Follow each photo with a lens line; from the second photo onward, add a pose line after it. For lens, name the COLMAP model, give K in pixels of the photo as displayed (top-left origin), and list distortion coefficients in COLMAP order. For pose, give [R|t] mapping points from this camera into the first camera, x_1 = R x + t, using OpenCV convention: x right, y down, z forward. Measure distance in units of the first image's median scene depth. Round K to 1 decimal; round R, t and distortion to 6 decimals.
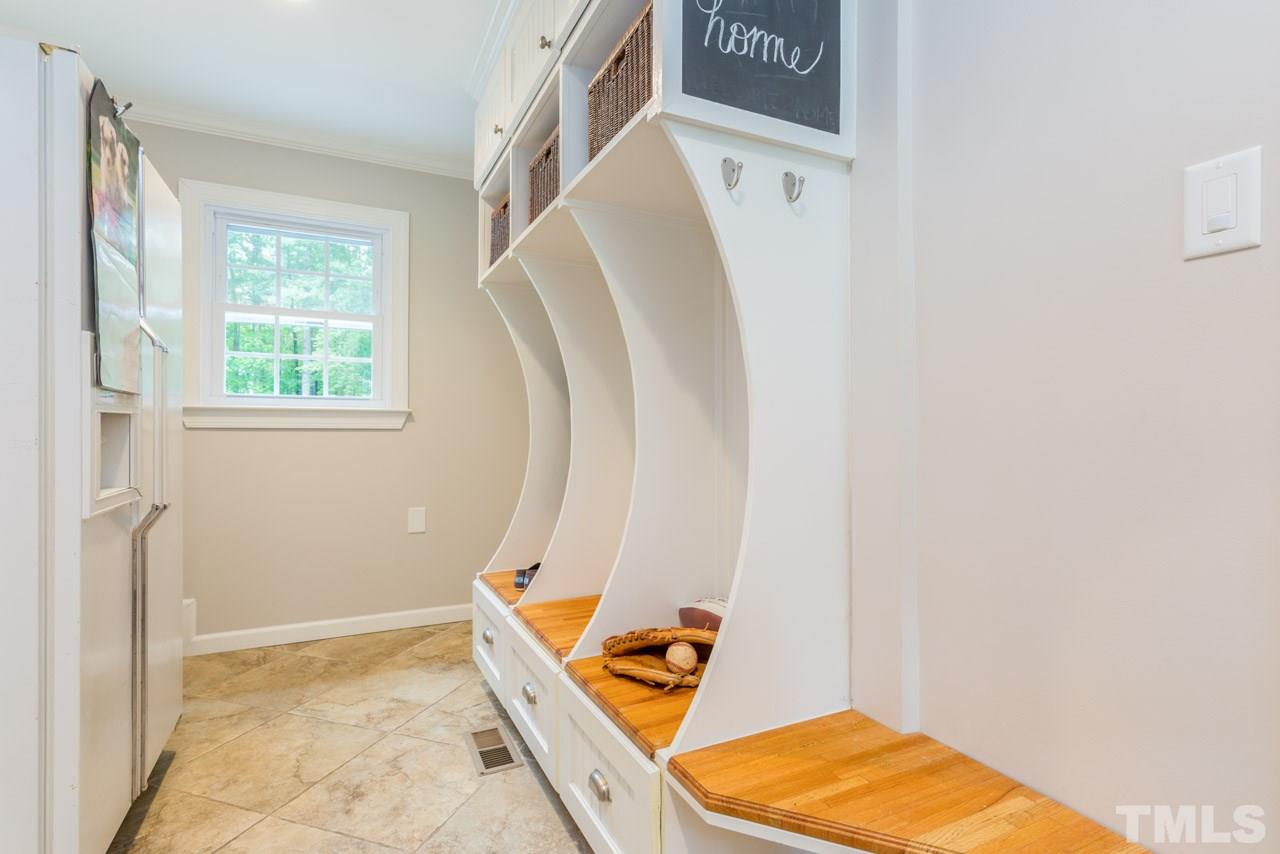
lens RADIAL K [[614.9, 0, 638.0], [0, 614.9, 423.5], [0, 0, 1]] dist [0.004592, 0.000389]
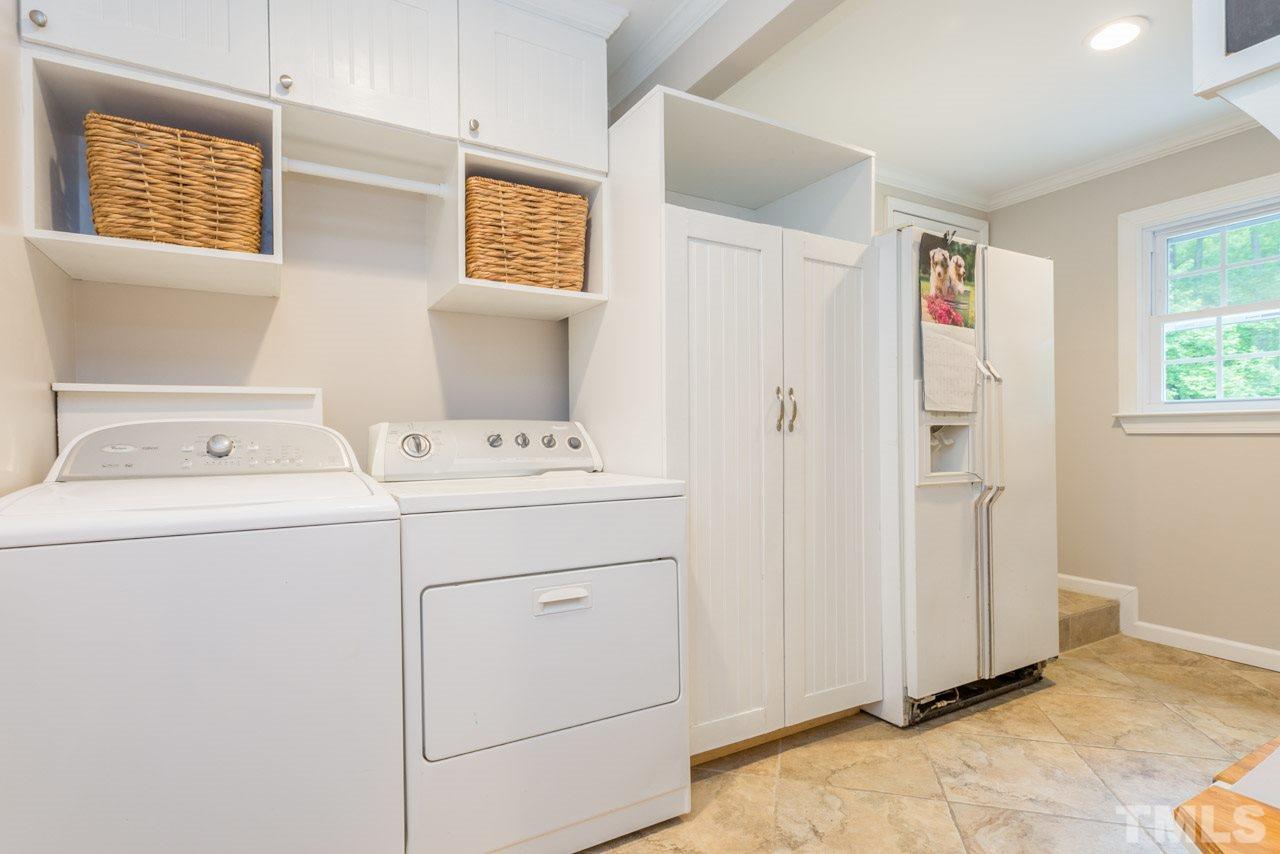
lens RADIAL K [[614.9, 0, 638.0], [0, 614.9, 423.5], [0, 0, 1]] dist [0.004592, 0.000389]
pose [[0.070018, -0.027690, -0.997161, 0.455244], [0.014952, 0.999532, -0.026706, 0.007036], [0.997434, -0.013040, 0.070399, 0.040379]]
